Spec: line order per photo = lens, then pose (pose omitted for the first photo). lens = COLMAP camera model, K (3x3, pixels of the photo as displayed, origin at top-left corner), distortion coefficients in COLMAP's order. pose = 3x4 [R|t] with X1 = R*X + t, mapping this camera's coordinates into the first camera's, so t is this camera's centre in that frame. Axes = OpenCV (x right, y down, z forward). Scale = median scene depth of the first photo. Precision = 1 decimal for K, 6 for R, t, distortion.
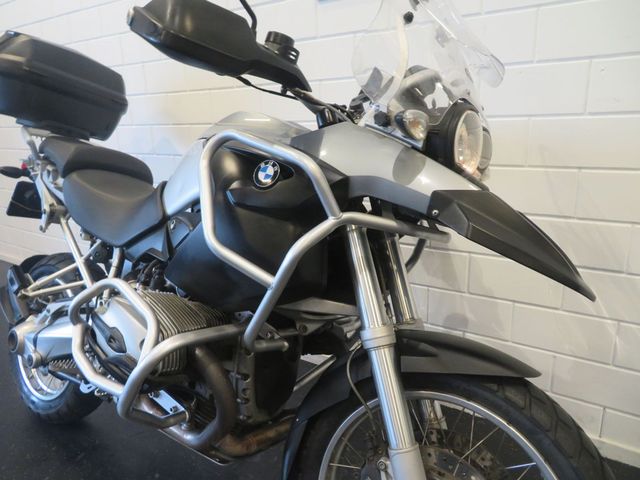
lens RADIAL K [[459.3, 0, 315.8], [0, 459.3, 239.2], [0, 0, 1]] dist [-0.006230, -0.002295]
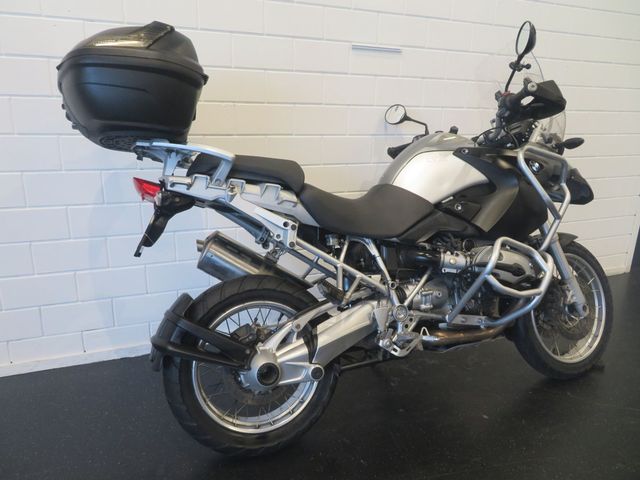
lens RADIAL K [[459.3, 0, 321.6], [0, 459.3, 241.9], [0, 0, 1]] dist [-0.006230, -0.002295]
pose [[0.547155, -0.187816, 0.815688, -2.214031], [0.181471, 0.977940, 0.103447, -0.194529], [-0.817123, 0.091422, 0.569168, 0.611733]]
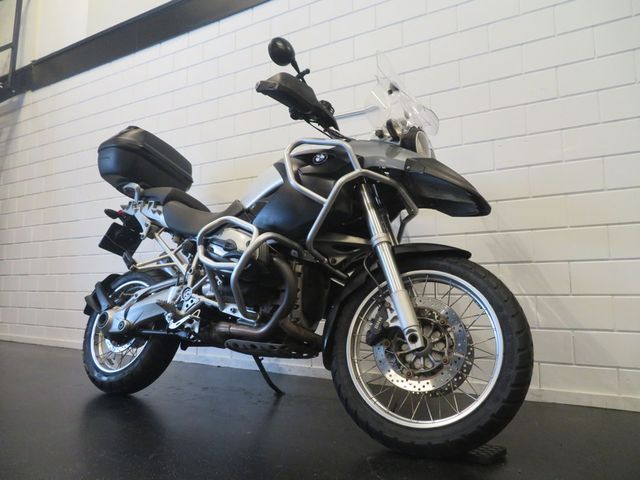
lens RADIAL K [[459.3, 0, 322.1], [0, 459.3, 238.8], [0, 0, 1]] dist [-0.006230, -0.002295]
pose [[0.997789, 0.024851, 0.061635, -0.195879], [-0.001184, 0.933947, -0.357411, 0.805002], [-0.066446, 0.356548, 0.931911, -0.622795]]
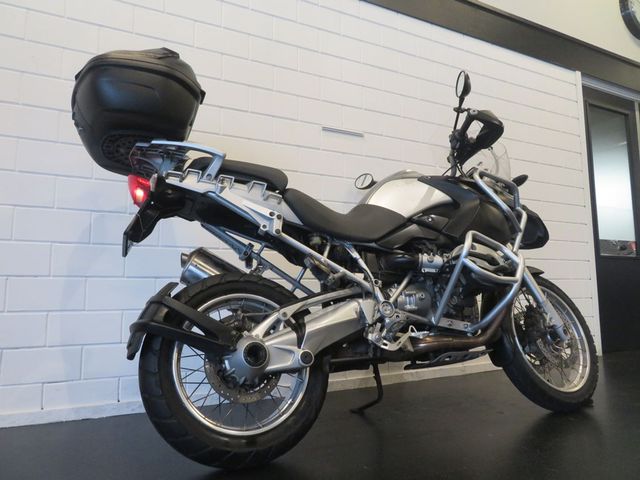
lens RADIAL K [[459.3, 0, 321.1], [0, 459.3, 244.4], [0, 0, 1]] dist [-0.006230, -0.002295]
pose [[0.489509, 0.114076, 0.864504, -2.336622], [0.226922, 0.940583, -0.252605, 0.465261], [-0.841955, 0.319827, 0.434538, 0.758844]]
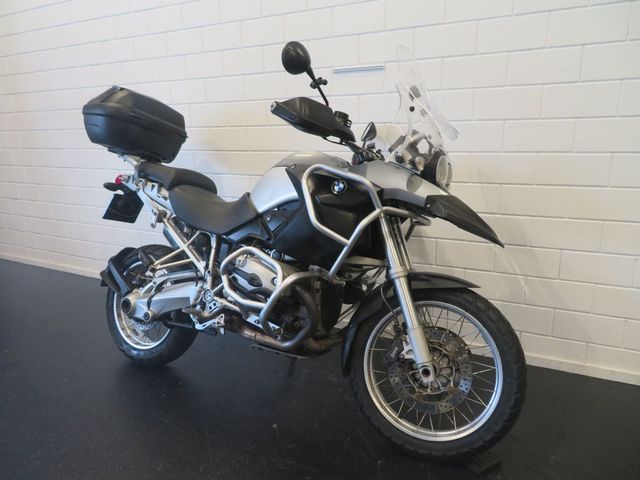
lens RADIAL K [[459.3, 0, 319.6], [0, 459.3, 241.0], [0, 0, 1]] dist [-0.006230, -0.002295]
pose [[0.993259, -0.016011, 0.114801, -0.385397], [0.018895, 0.999532, -0.024077, 0.114961], [-0.114362, 0.026084, 0.993097, -0.812911]]
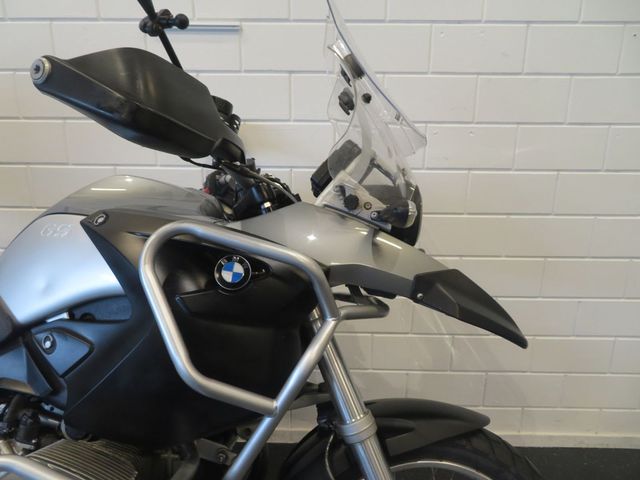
lens RADIAL K [[459.3, 0, 320.7], [0, 459.3, 239.8], [0, 0, 1]] dist [-0.006230, -0.002295]
pose [[0.838864, -0.095299, 0.535934, -0.386484], [0.103521, 0.994517, 0.014809, -0.185661], [-0.534407, 0.043058, 0.844130, 0.212813]]
